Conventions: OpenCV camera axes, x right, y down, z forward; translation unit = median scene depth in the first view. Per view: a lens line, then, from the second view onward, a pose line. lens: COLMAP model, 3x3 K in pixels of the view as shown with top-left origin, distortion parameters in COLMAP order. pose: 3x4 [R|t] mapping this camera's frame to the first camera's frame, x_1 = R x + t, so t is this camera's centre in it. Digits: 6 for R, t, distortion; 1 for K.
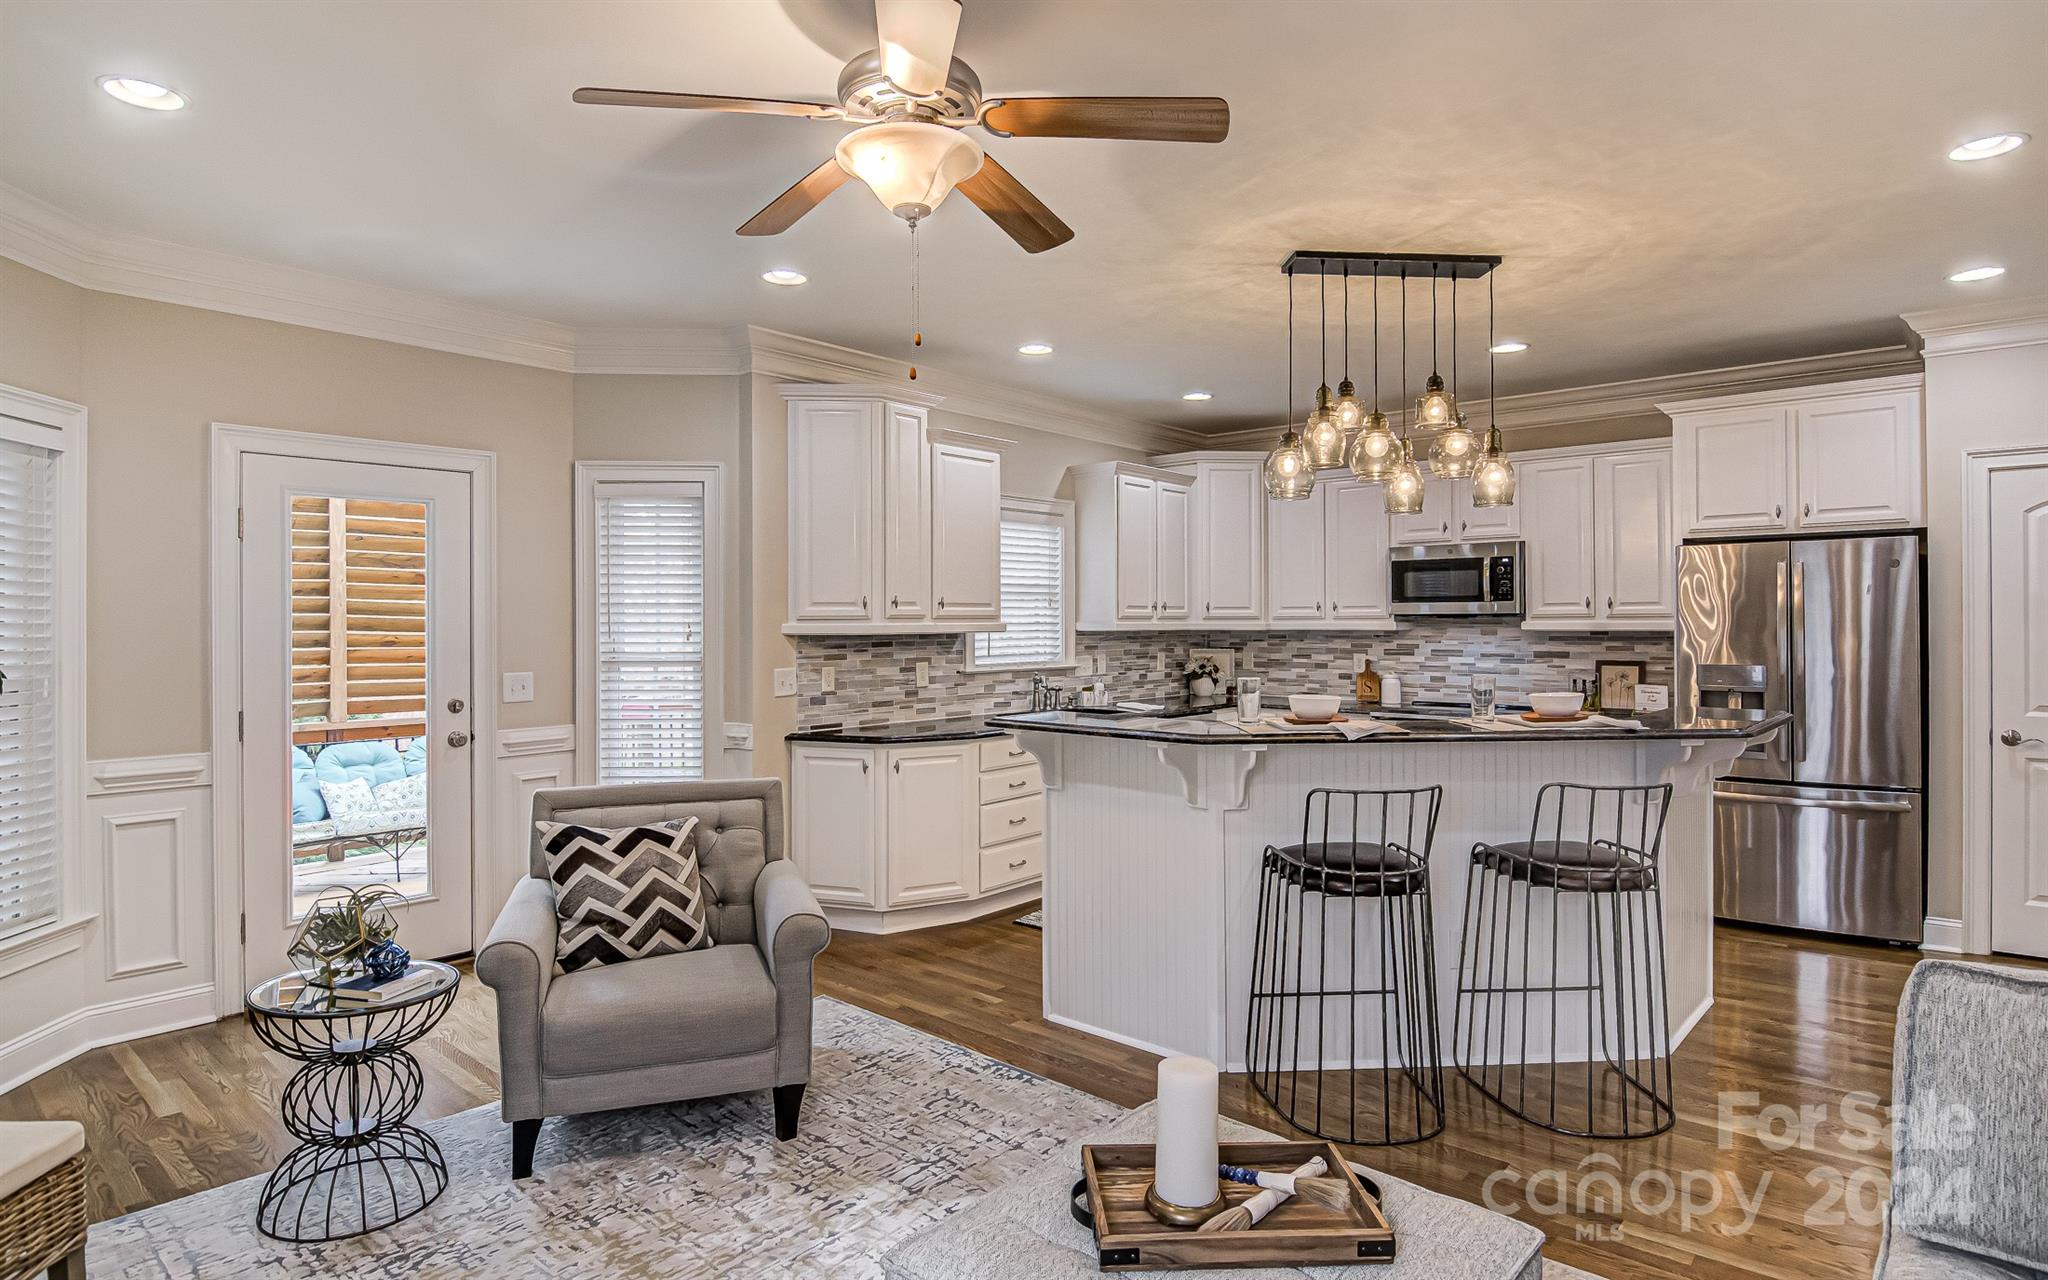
lens RADIAL K [[1080.4, 0, 1025.9], [0, 1080.4, 595.7], [0, 0, 1]] dist [-0.005227, -0.017035]
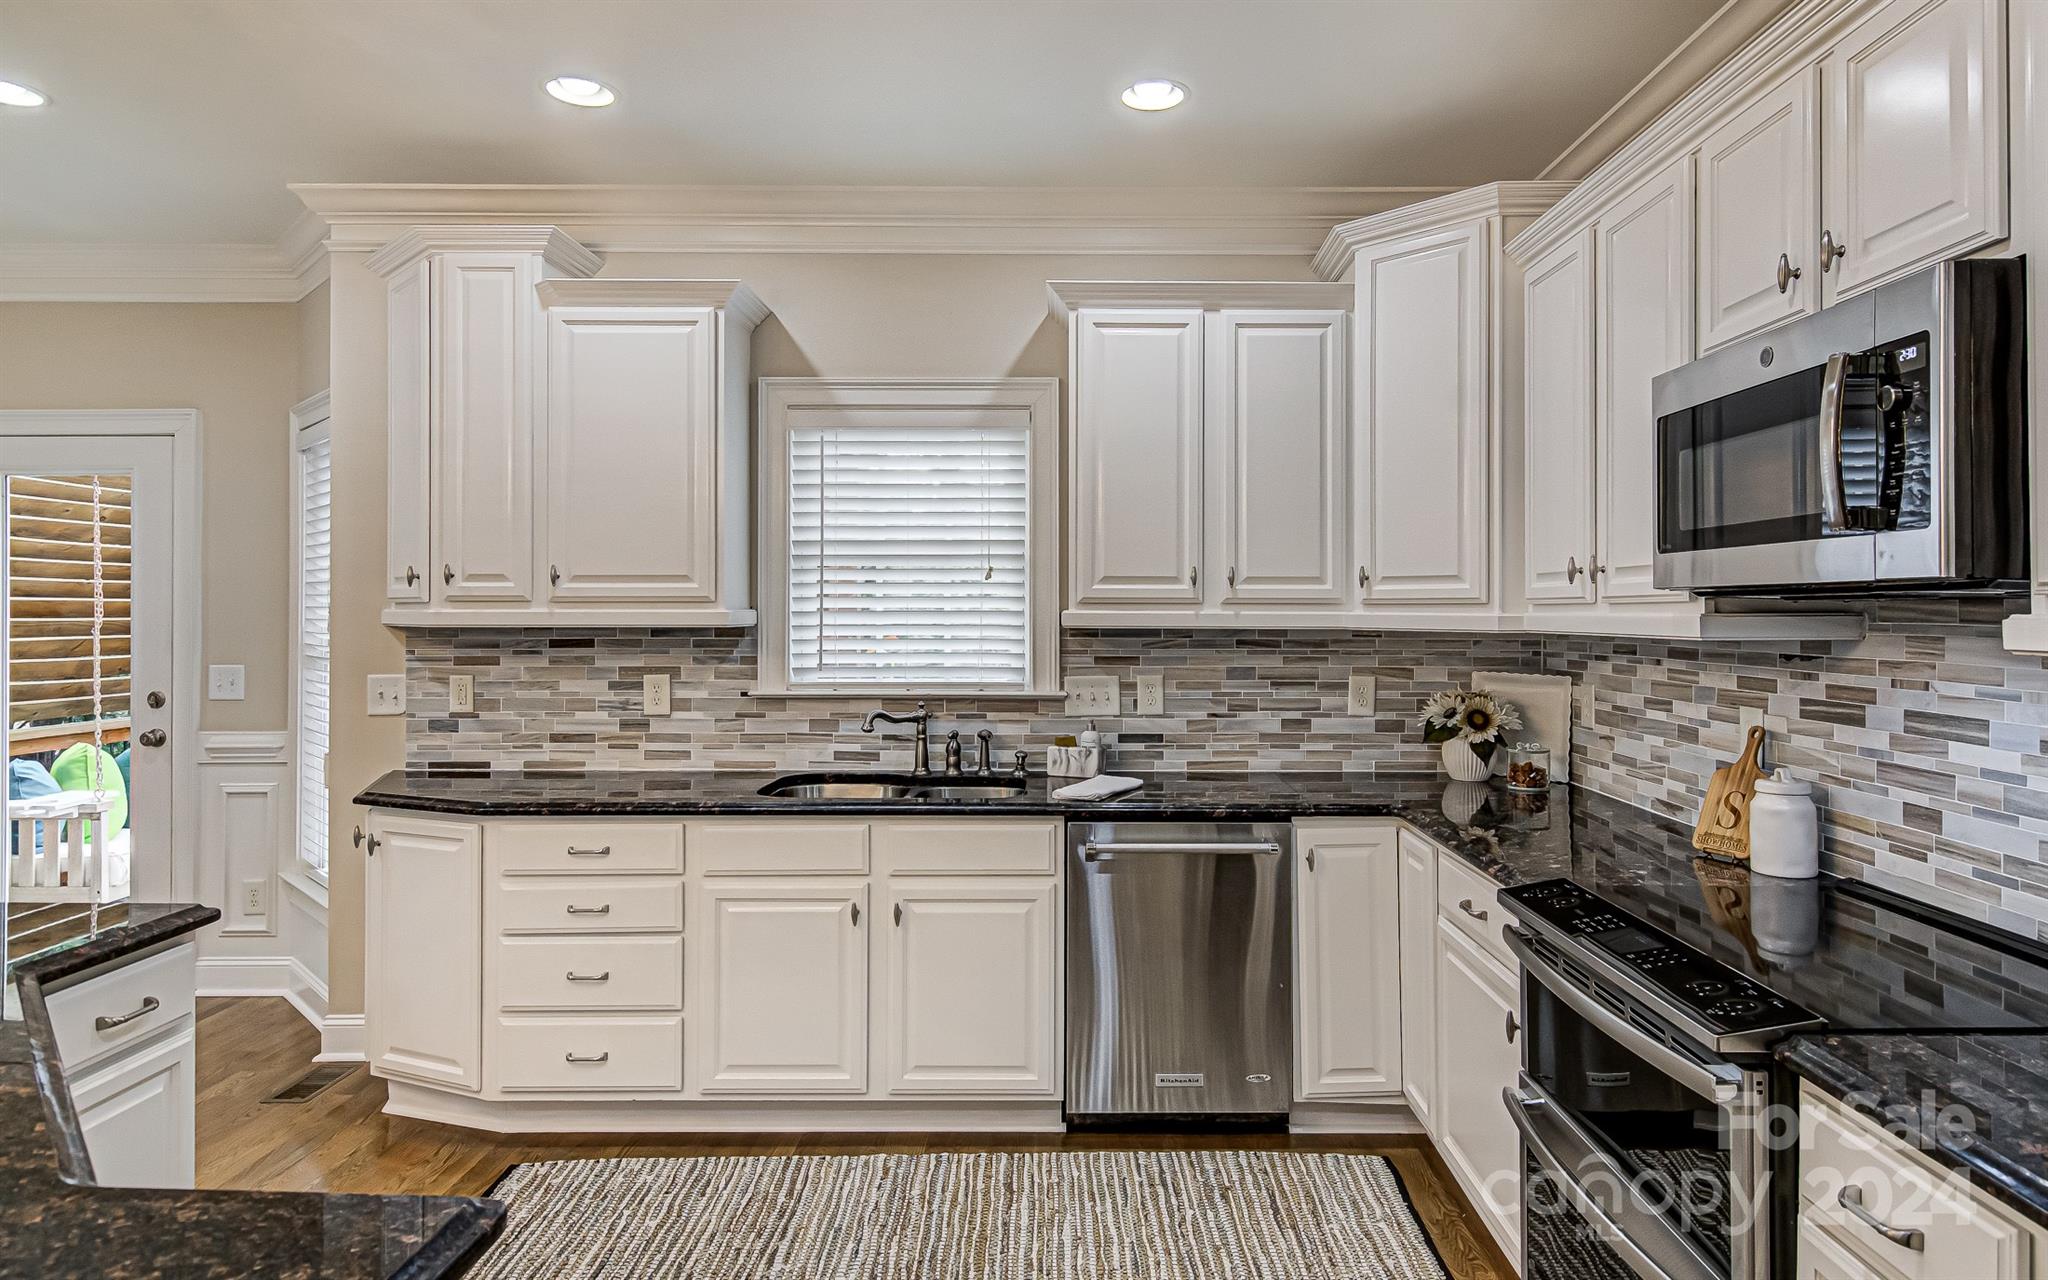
lens RADIAL K [[1171.2, 0, 1083.7], [0, 1171.2, 605.2], [0, 0, 1]] dist [0.034373, -0.027182]
pose [[0.655496, 0.000666, -0.755199, 0.522713], [0.013706, 0.999824, 0.012778, 0.016239], [0.755074, -0.018727, 0.655372, 0.696833]]
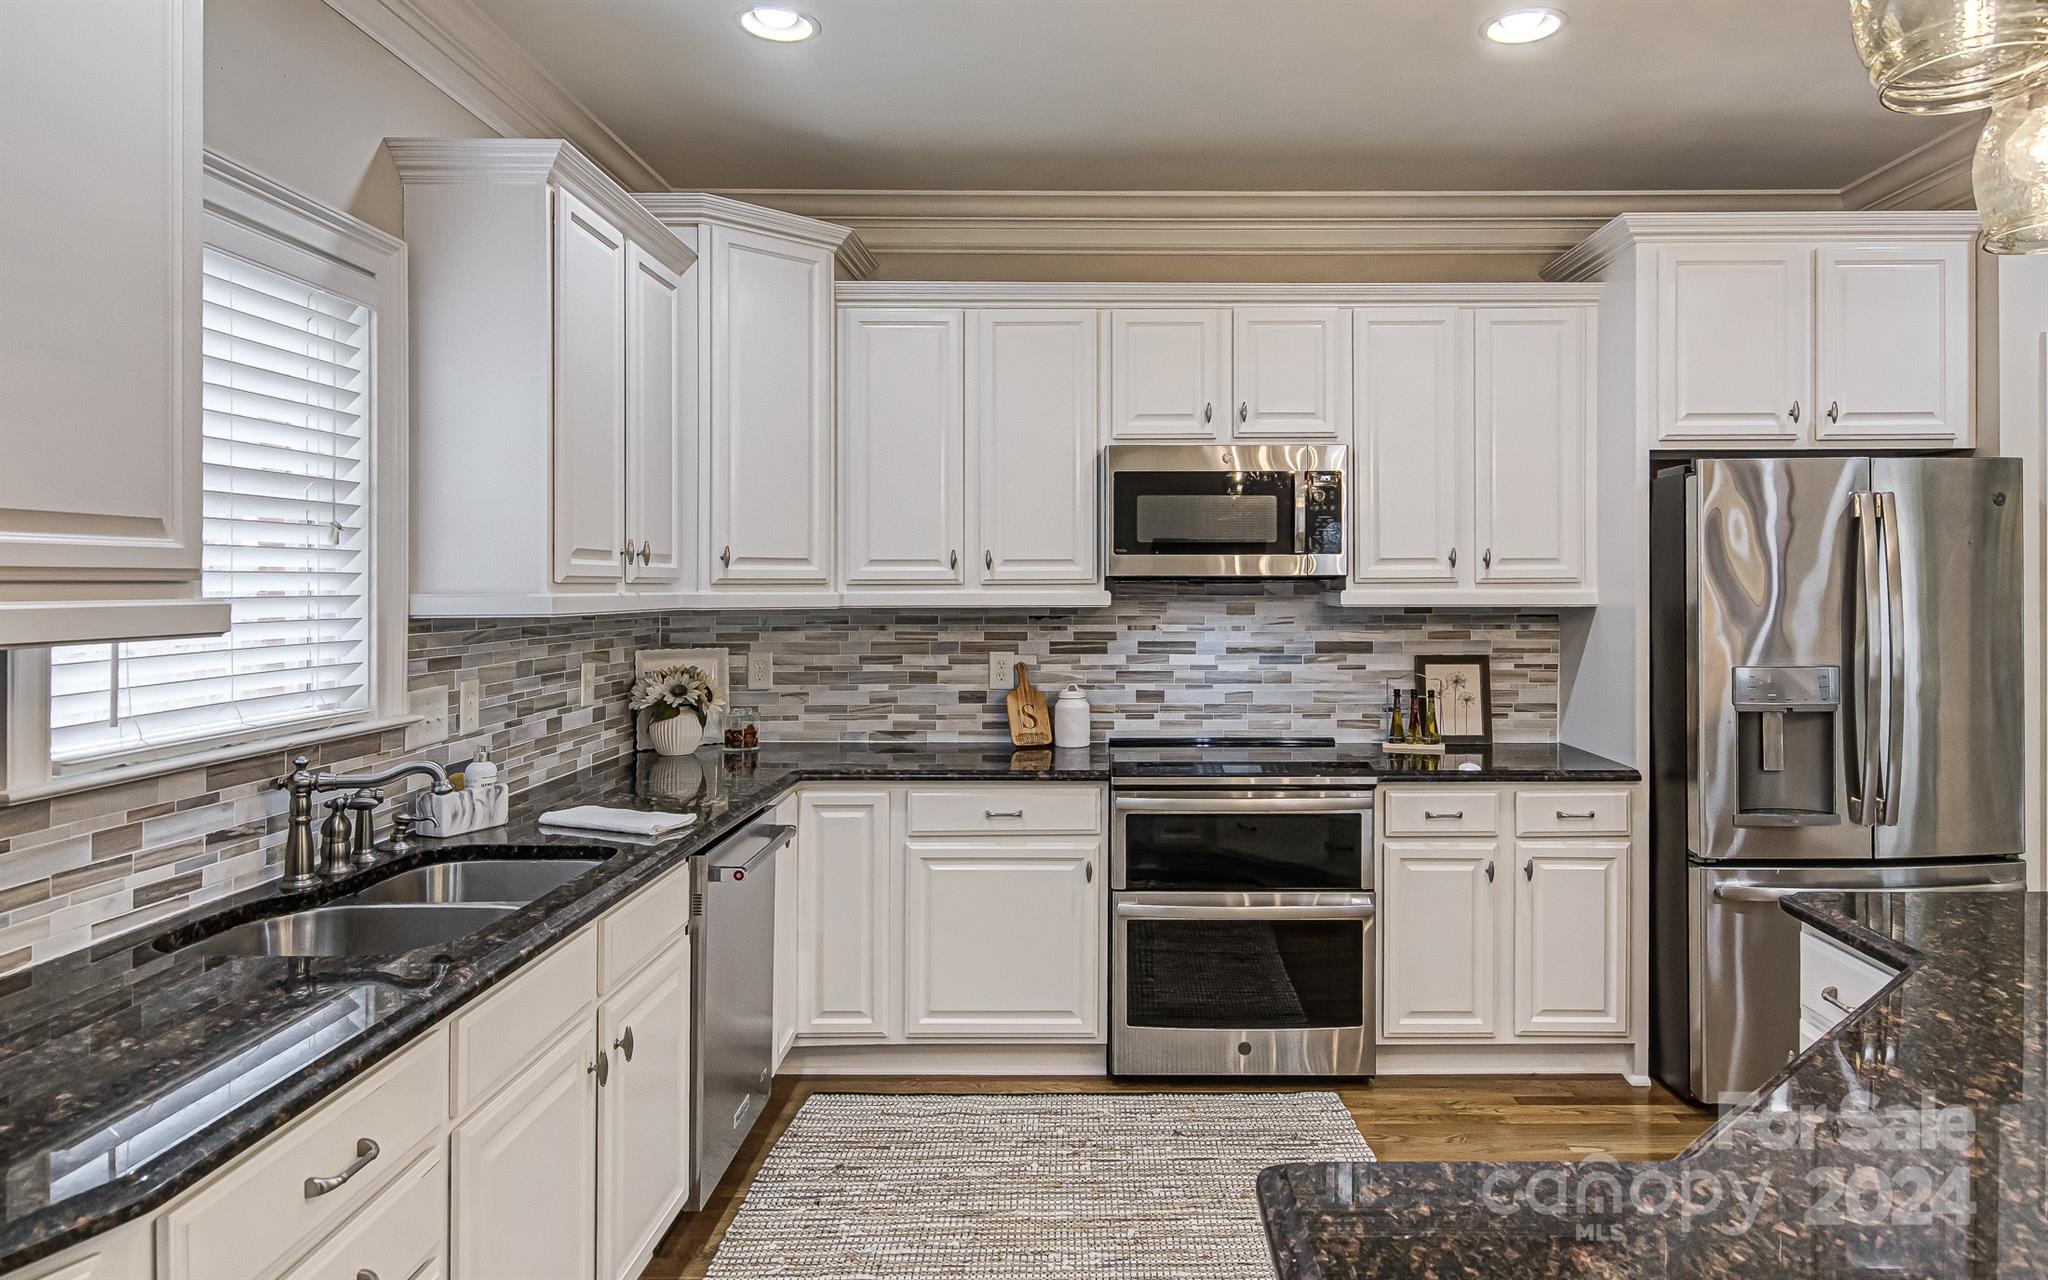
lens RADIAL K [[1243.0, 0, 1105.4], [0, 1243.0, 576.2], [0, 0, 1]] dist [0.023611, -0.002262]
pose [[0.753288, 0.006095, 0.657662, -0.054609], [-0.016174, 0.999826, 0.009260, 0.012600], [-0.657491, -0.017613, 0.753256, 0.599749]]
